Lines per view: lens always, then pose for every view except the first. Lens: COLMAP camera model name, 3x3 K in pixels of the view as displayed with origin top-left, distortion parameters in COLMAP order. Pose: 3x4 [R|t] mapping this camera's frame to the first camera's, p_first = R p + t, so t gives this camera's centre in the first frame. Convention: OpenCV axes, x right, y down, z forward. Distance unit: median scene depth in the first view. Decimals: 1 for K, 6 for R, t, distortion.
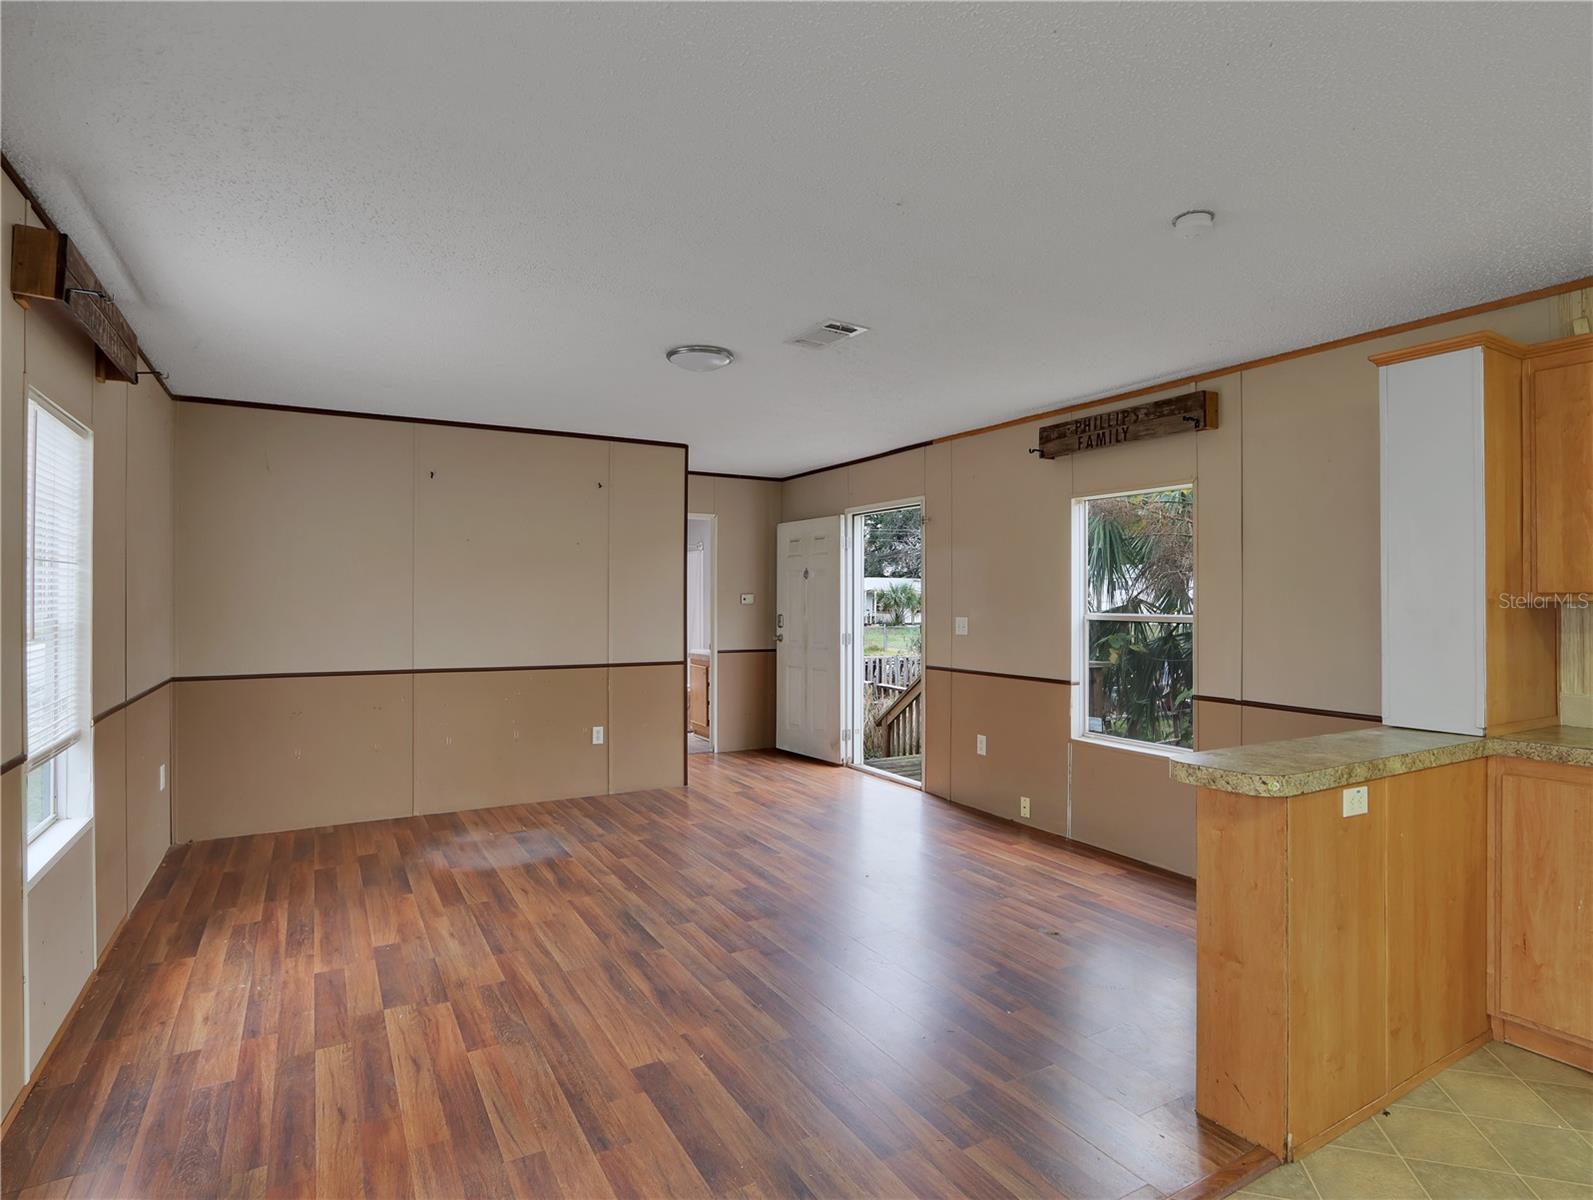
lens RADIAL K [[853.3, 0, 795.2], [0, 853.3, 598.2], [0, 0, 1]] dist [-0.005193, 0.004105]
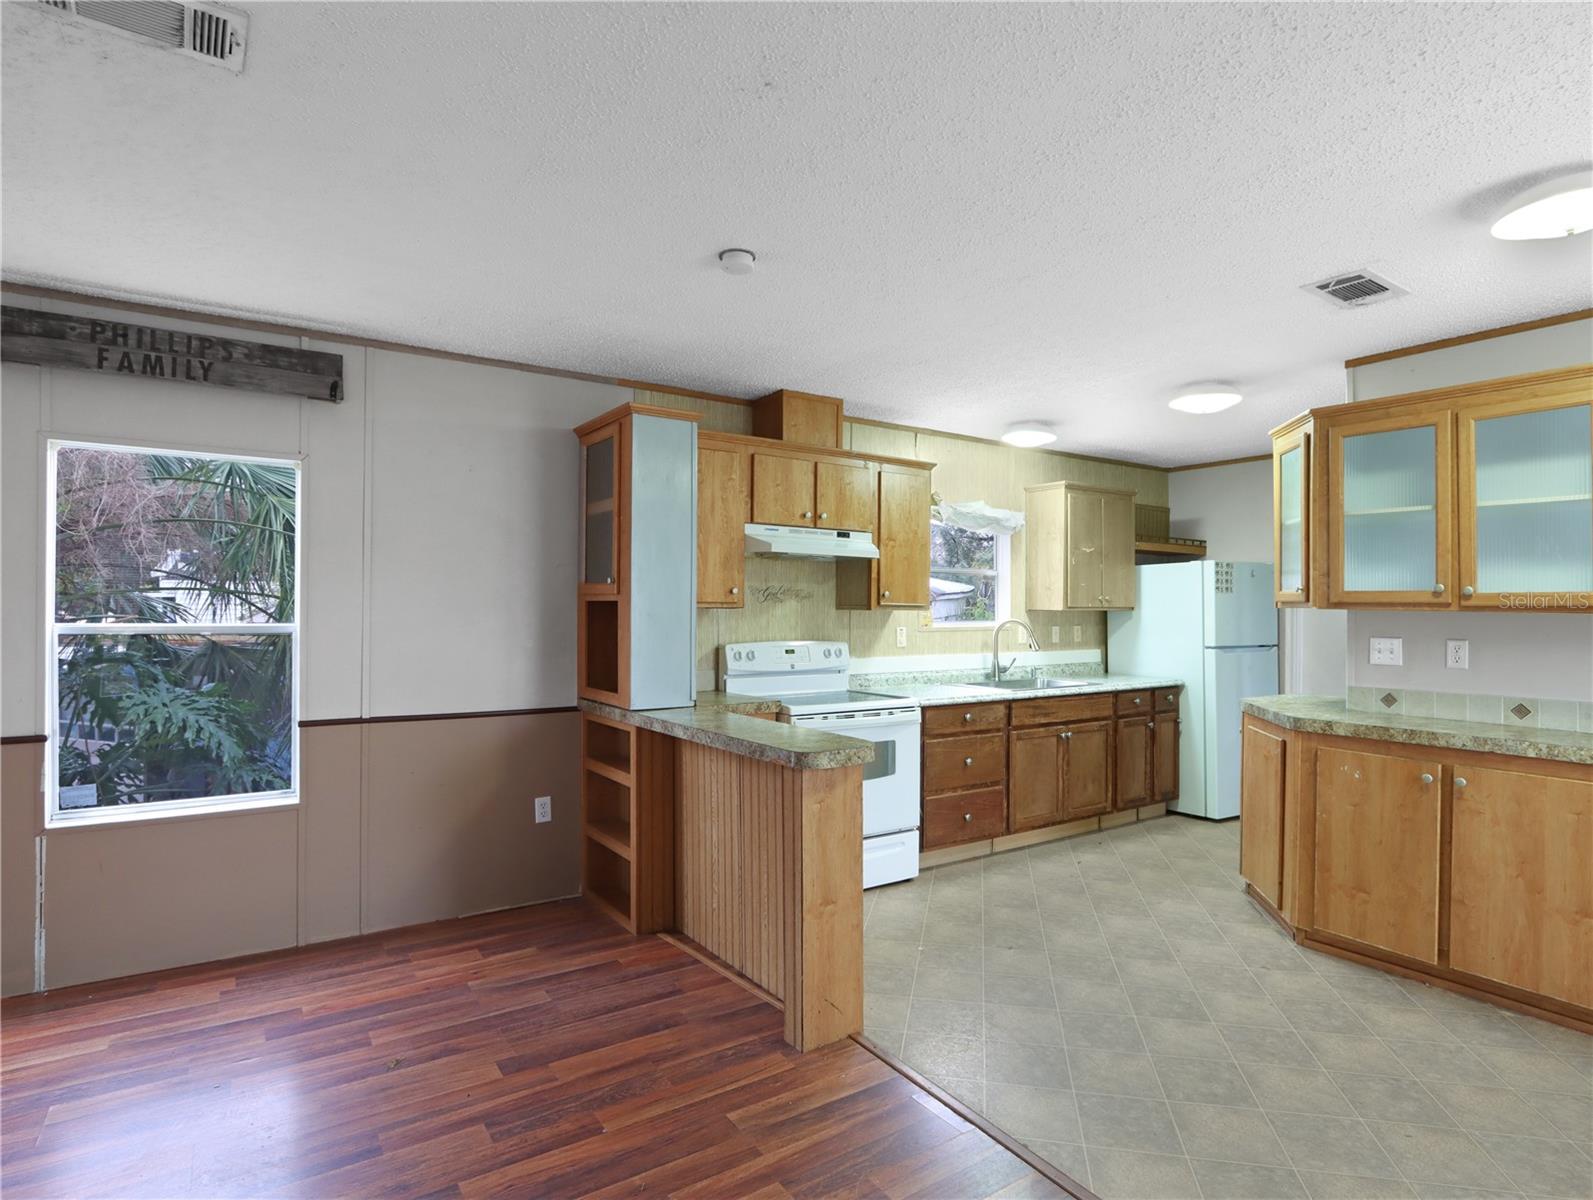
lens RADIAL K [[842.5, 0, 768.8], [0, 842.5, 611.1], [0, 0, 1]] dist [-0.005133, 0.003817]
pose [[-0.031662, -0.007582, 0.999470, -0.382152], [-0.007946, 0.999942, 0.007333, -0.001525], [-0.999467, -0.007710, -0.031721, 0.635371]]
